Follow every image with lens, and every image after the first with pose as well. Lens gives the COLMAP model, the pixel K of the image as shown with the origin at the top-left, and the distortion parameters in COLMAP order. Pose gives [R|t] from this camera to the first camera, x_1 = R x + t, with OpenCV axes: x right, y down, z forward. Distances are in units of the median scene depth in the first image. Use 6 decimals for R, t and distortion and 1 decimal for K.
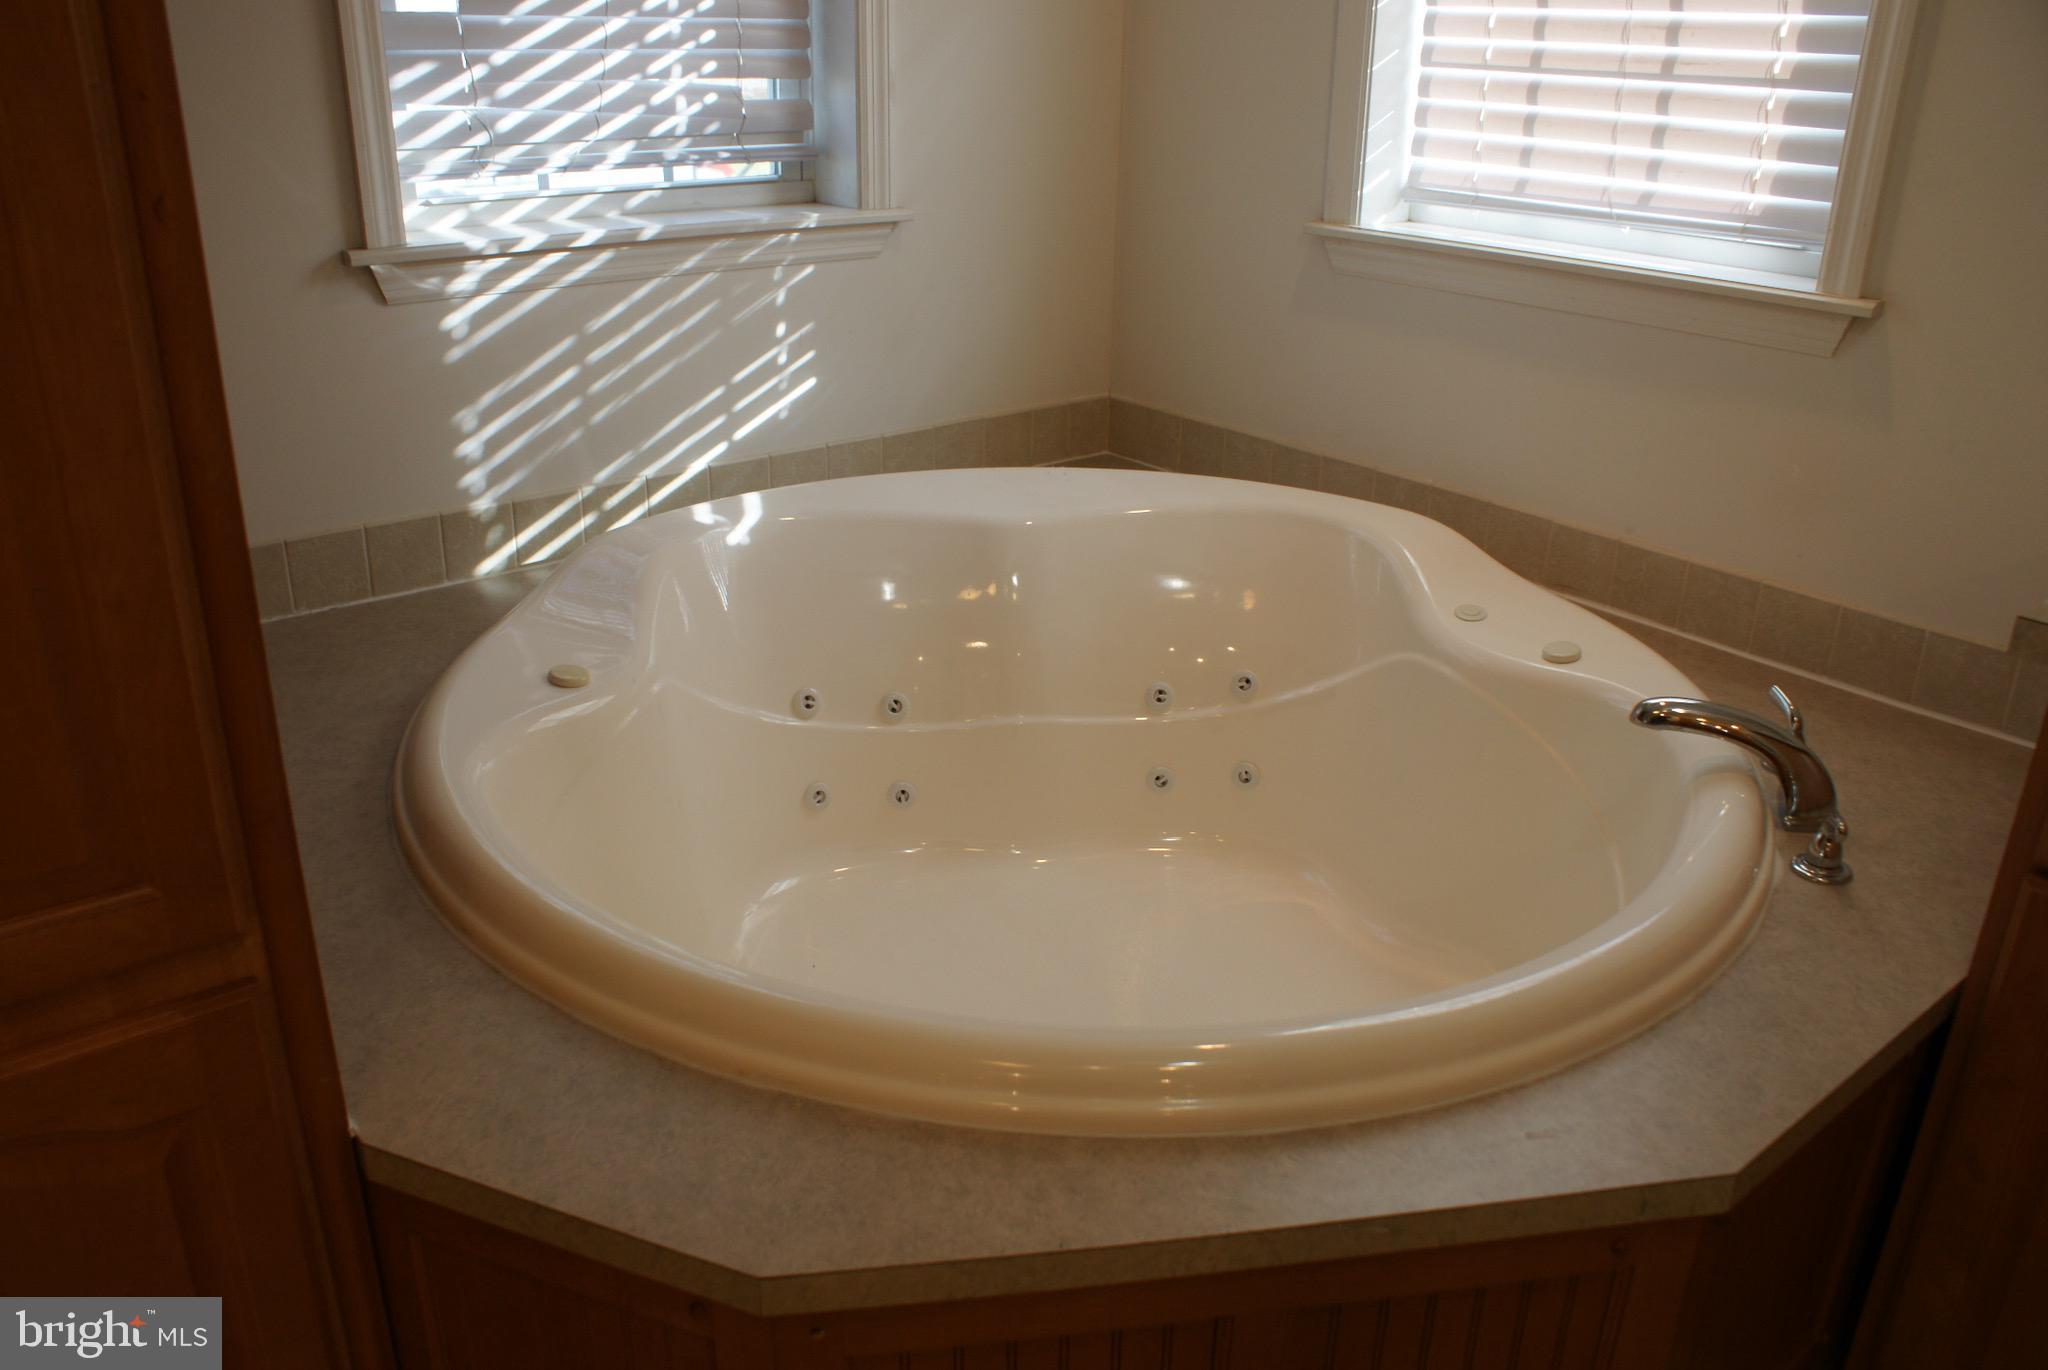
lens RADIAL K [[1634.5, 0, 1030.2], [0, 1634.5, 684.3], [0, 0, 1]] dist [-0.135182, 0.109768]
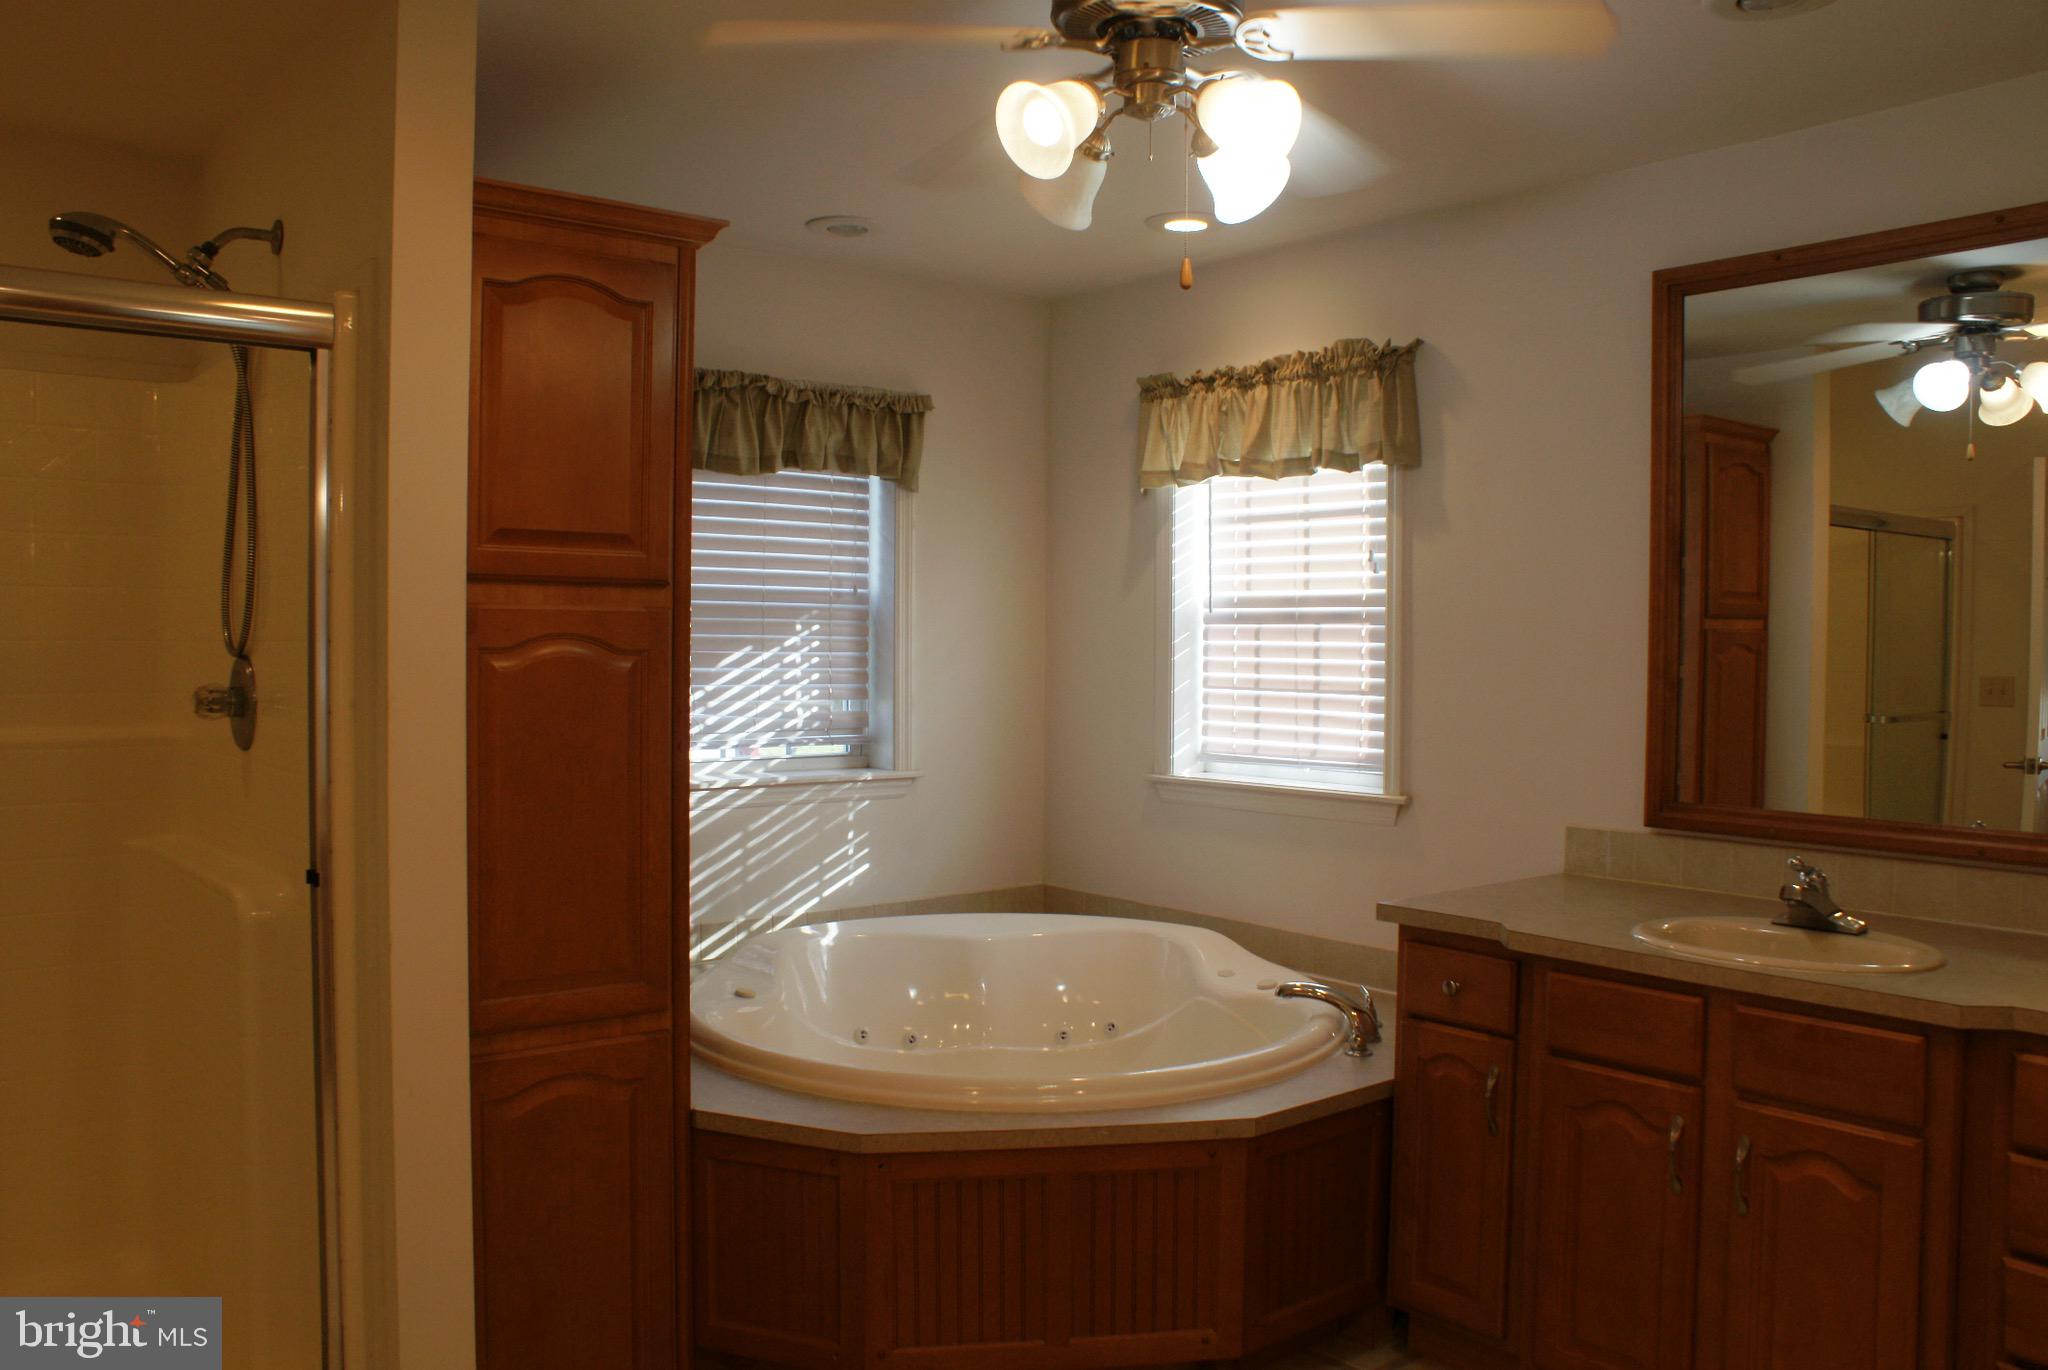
lens RADIAL K [[1634.5, 0, 1026.7], [0, 1634.5, 700.2], [0, 0, 1]] dist [-0.135182, 0.109768]
pose [[0.999915, -0.010888, -0.007148, 0.058167], [0.007743, 0.938233, -0.345918, 0.280568], [0.010473, 0.345833, 0.938237, -0.778642]]
